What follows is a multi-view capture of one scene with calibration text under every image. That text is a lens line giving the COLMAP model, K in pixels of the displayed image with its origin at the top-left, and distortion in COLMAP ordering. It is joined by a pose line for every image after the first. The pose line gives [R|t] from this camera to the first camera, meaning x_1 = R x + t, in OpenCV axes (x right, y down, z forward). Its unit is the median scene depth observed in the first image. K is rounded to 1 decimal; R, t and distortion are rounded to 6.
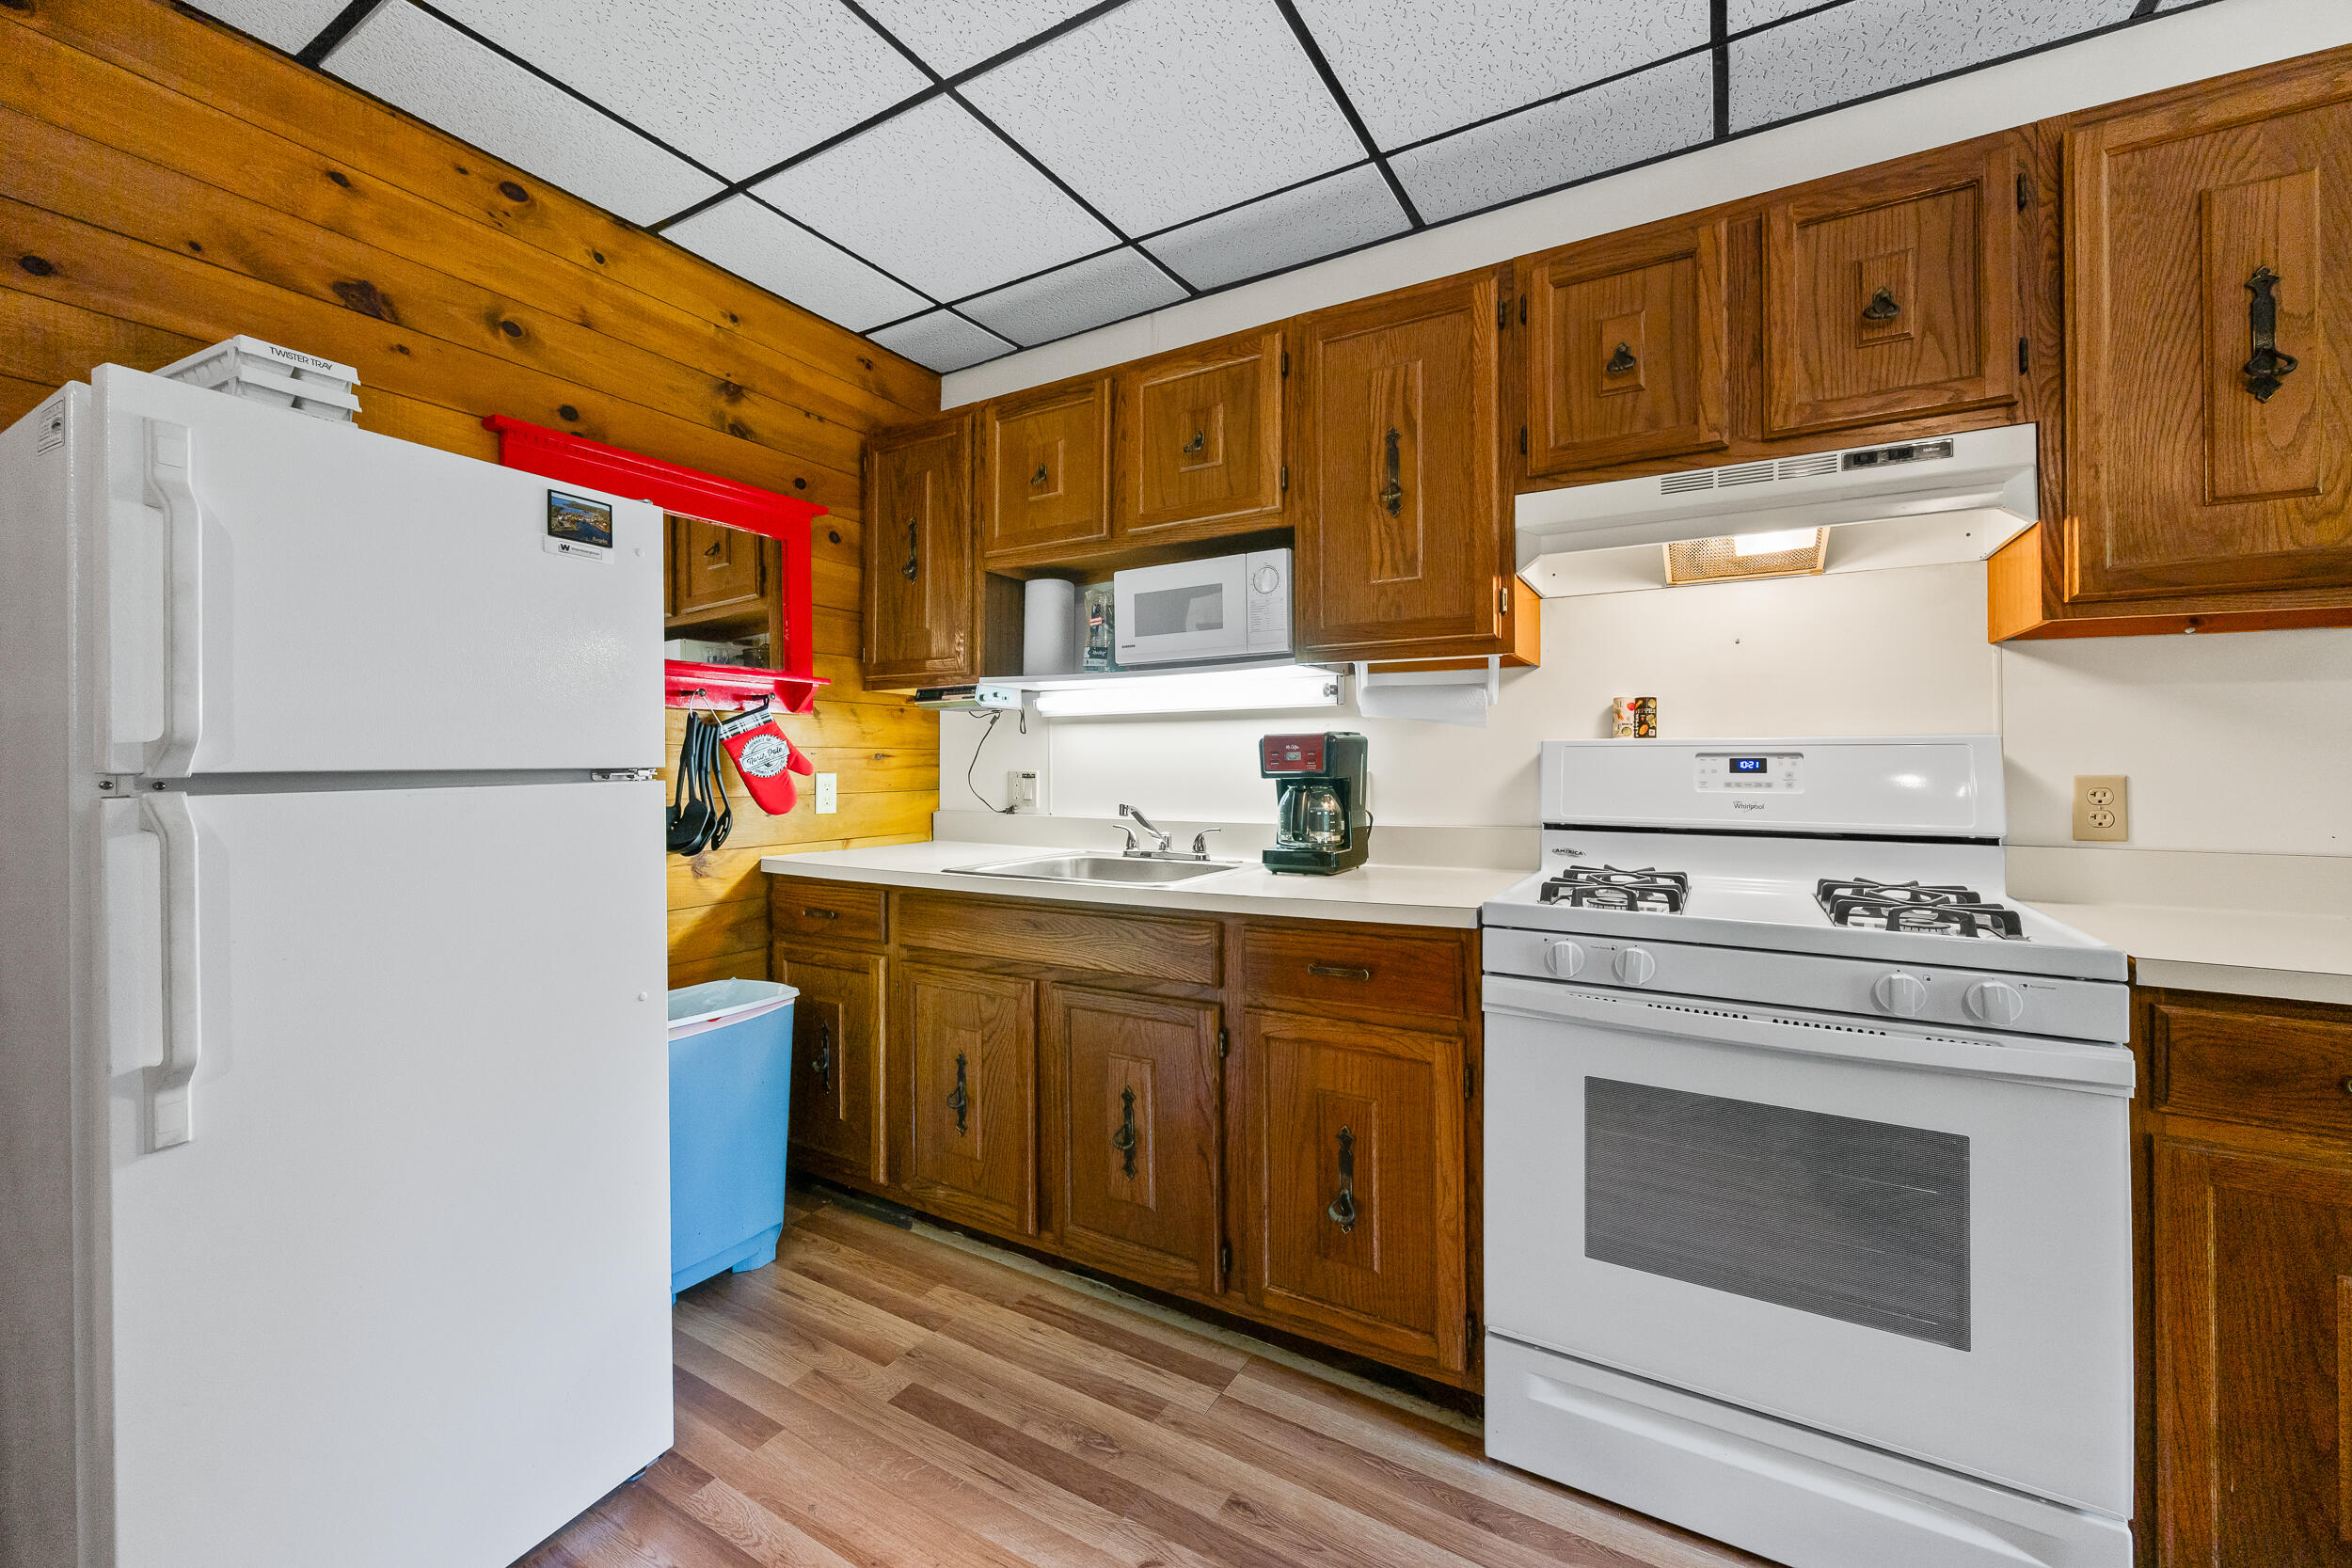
lens RADIAL K [[920.5, 0, 1196.5], [0, 920.5, 753.7], [0, 0, 1]] dist [-0.000578, -0.000027]
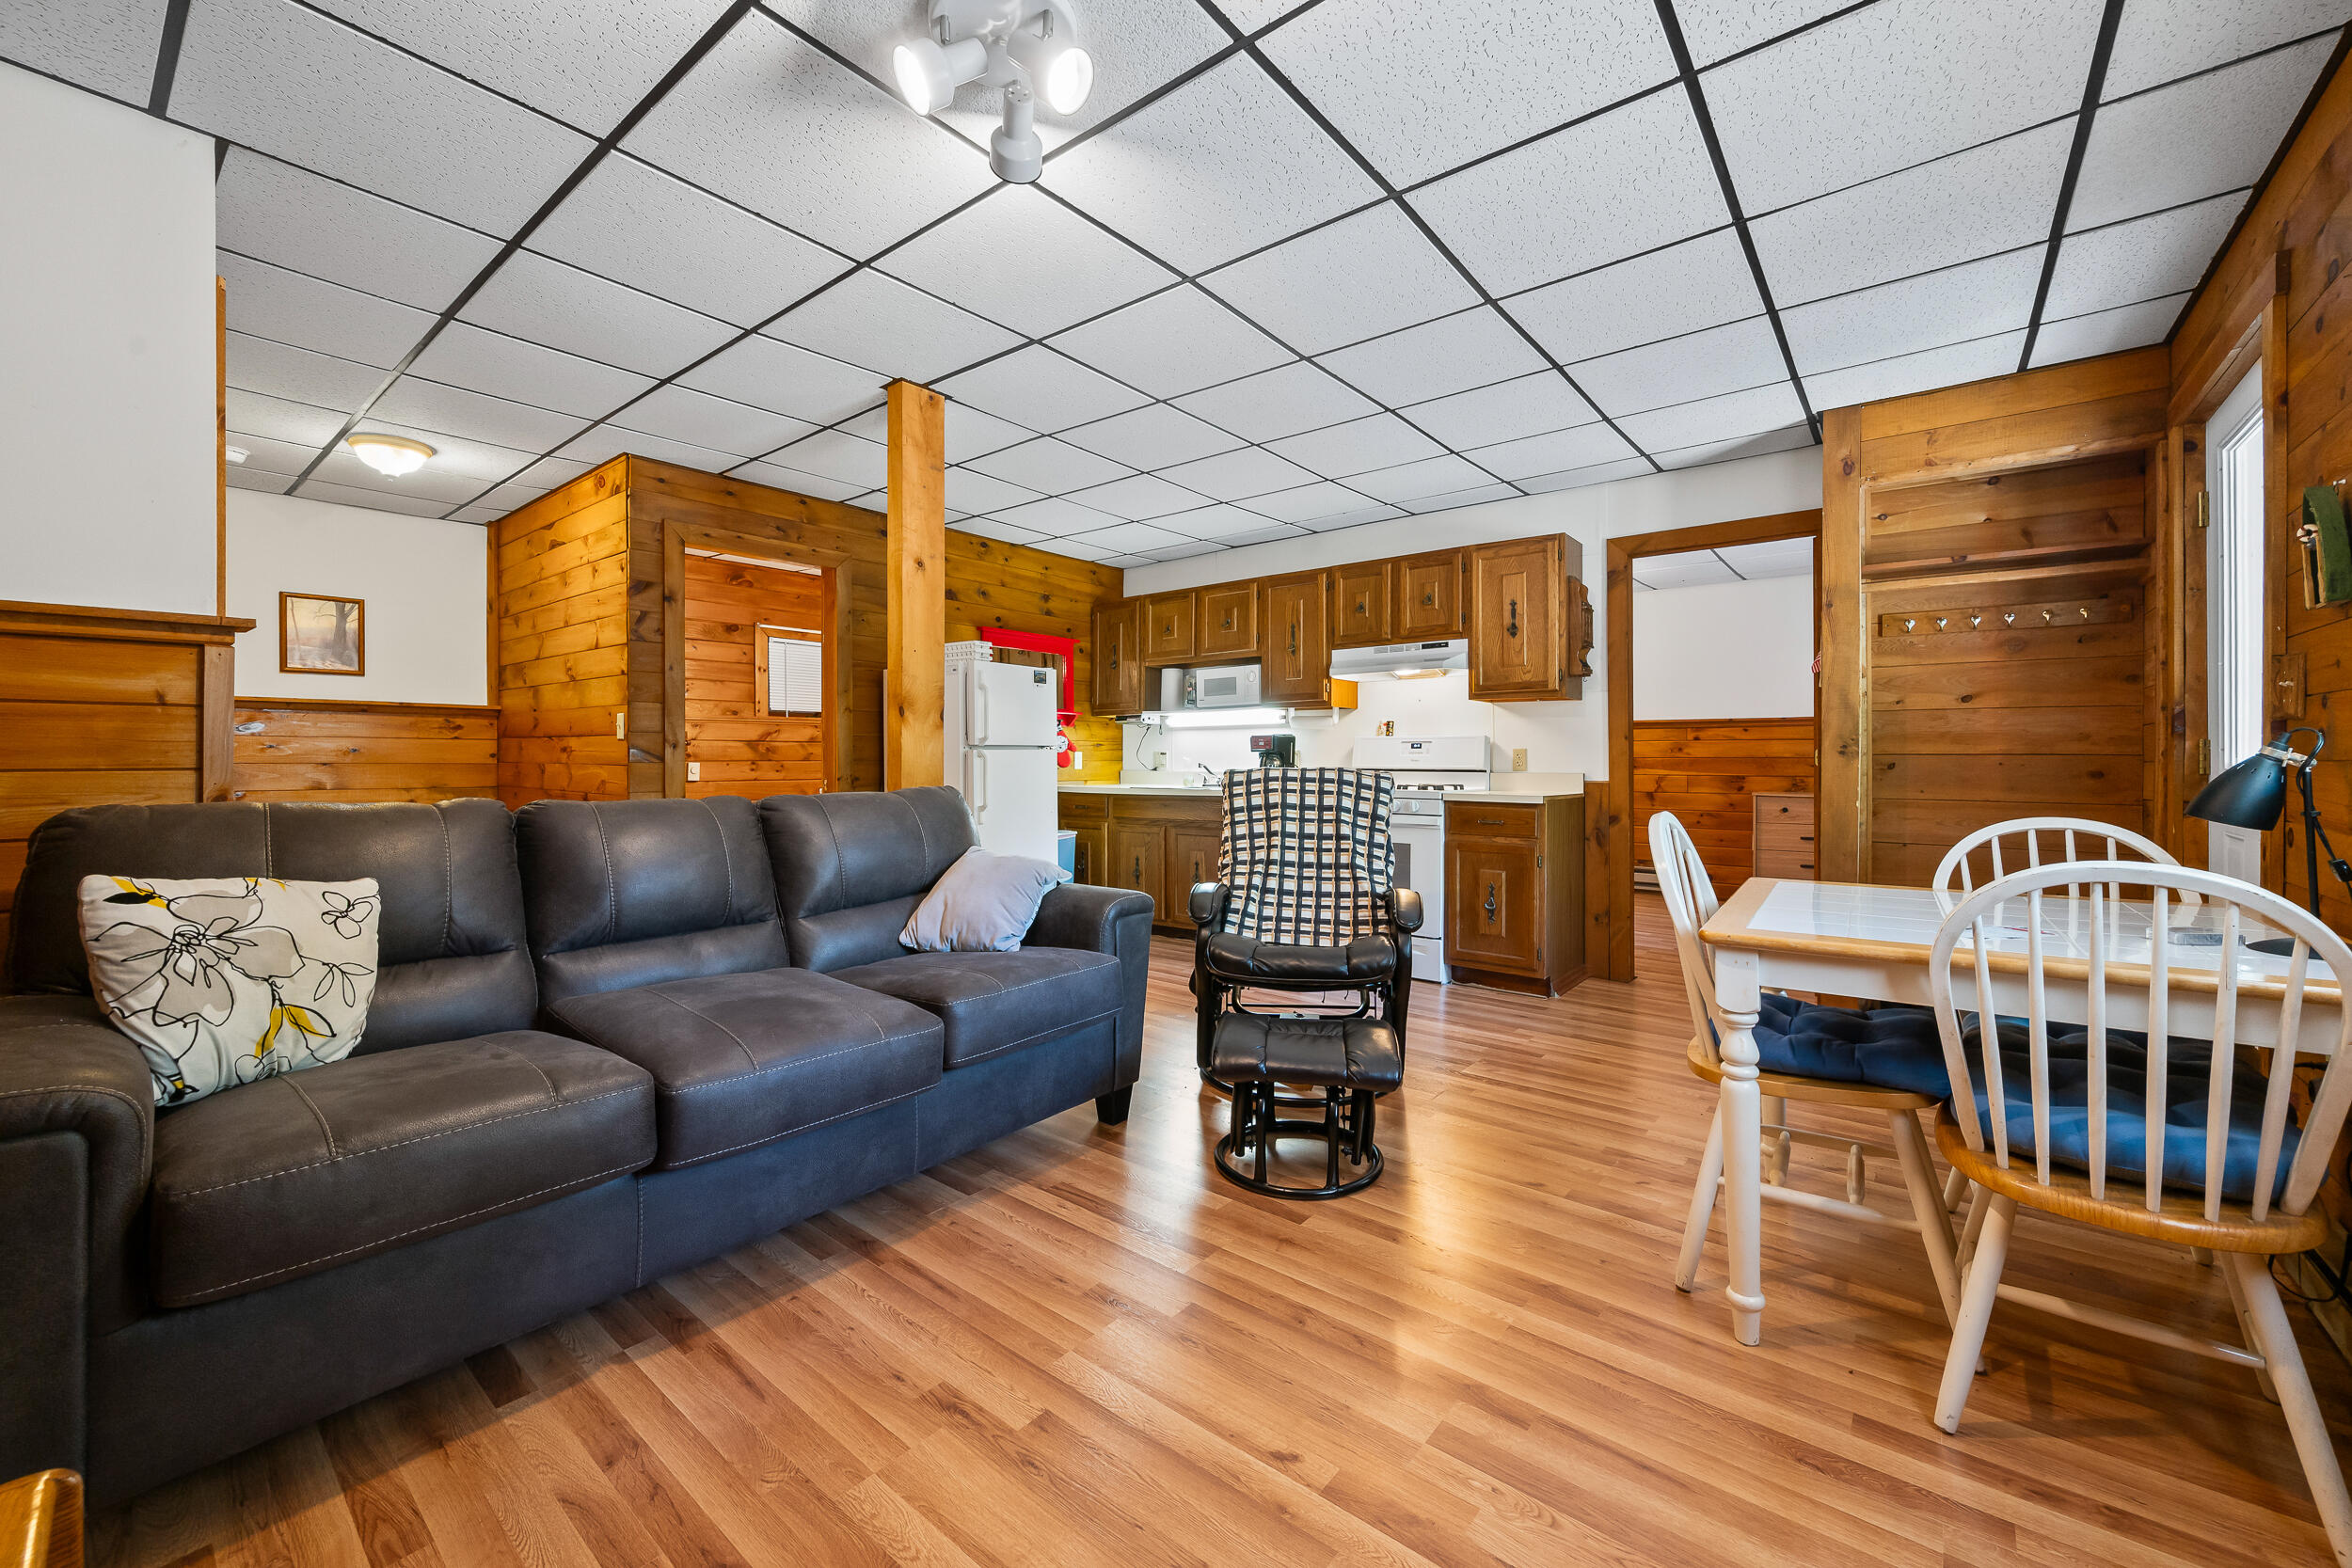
lens RADIAL K [[920.5, 0, 1183.4], [0, 920.5, 764.7], [0, 0, 1]] dist [-0.000578, -0.000027]
pose [[0.986401, 0.002725, -0.164335, 0.303880], [-0.000309, 0.999892, 0.014723, 0.023678], [0.164358, -0.014472, 0.986295, -1.560528]]
